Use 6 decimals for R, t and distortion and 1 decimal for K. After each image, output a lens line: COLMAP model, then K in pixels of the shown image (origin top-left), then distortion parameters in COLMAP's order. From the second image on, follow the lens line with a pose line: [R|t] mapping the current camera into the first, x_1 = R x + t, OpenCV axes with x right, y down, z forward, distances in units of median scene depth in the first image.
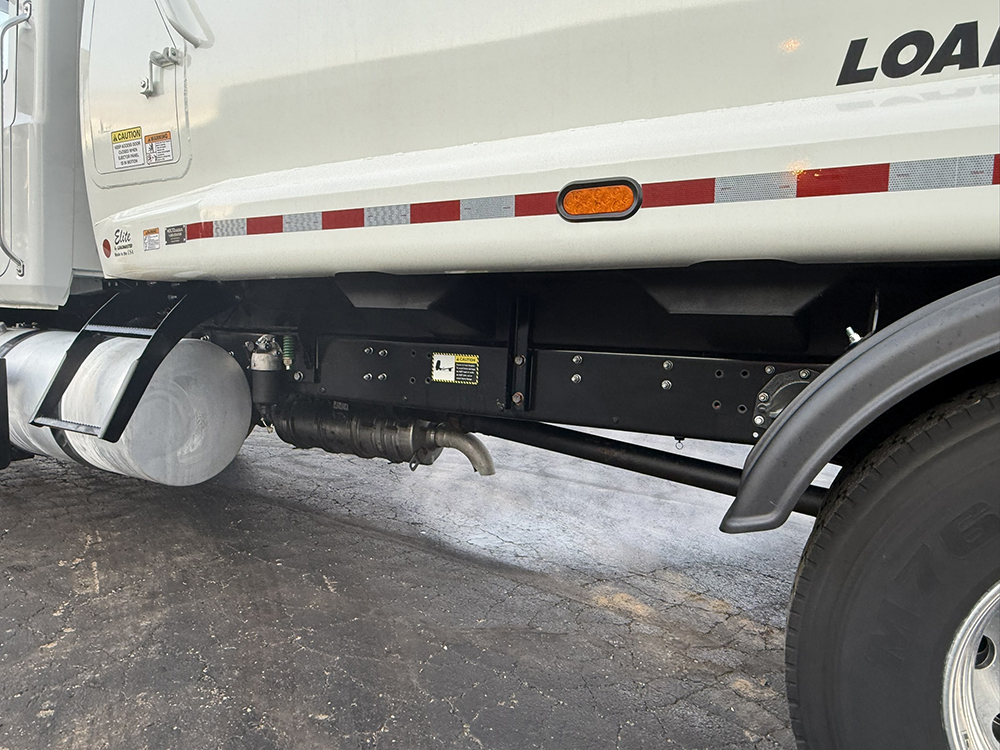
lens RADIAL K [[675.6, 0, 505.1], [0, 675.6, 377.3], [0, 0, 1]] dist [0.008518, 0.002137]
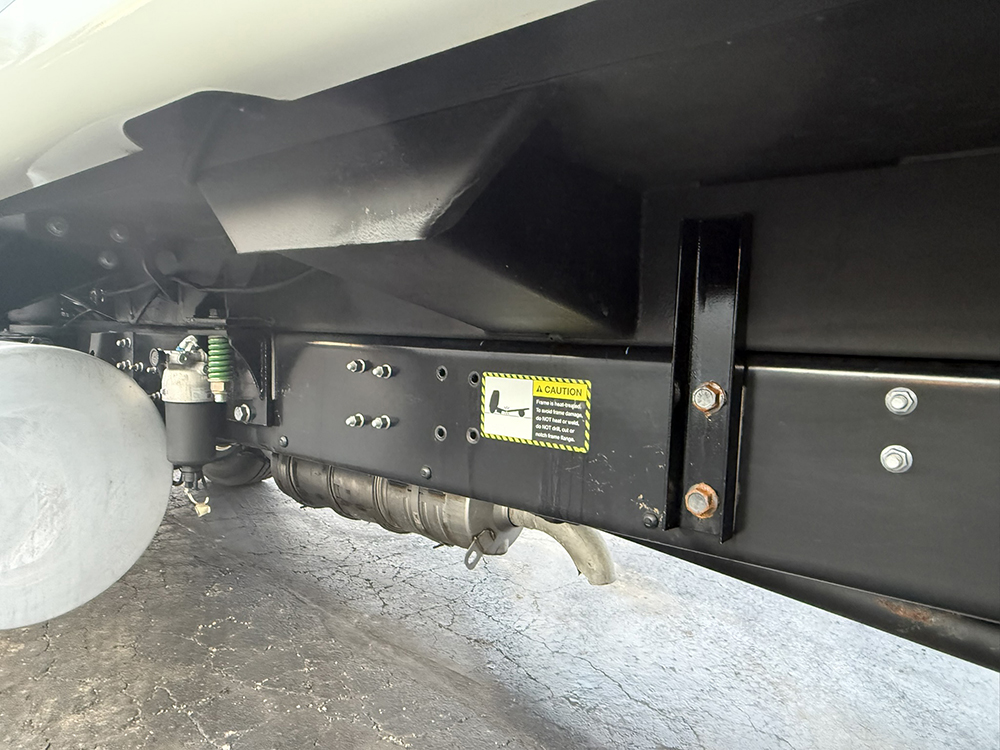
lens RADIAL K [[675.6, 0, 497.3], [0, 675.6, 372.8], [0, 0, 1]] dist [0.008518, 0.002137]
pose [[0.987146, -0.002753, -0.159799, -0.026341], [0.002132, 0.999989, -0.004058, -0.031290], [0.159809, 0.003665, 0.987141, 0.527129]]
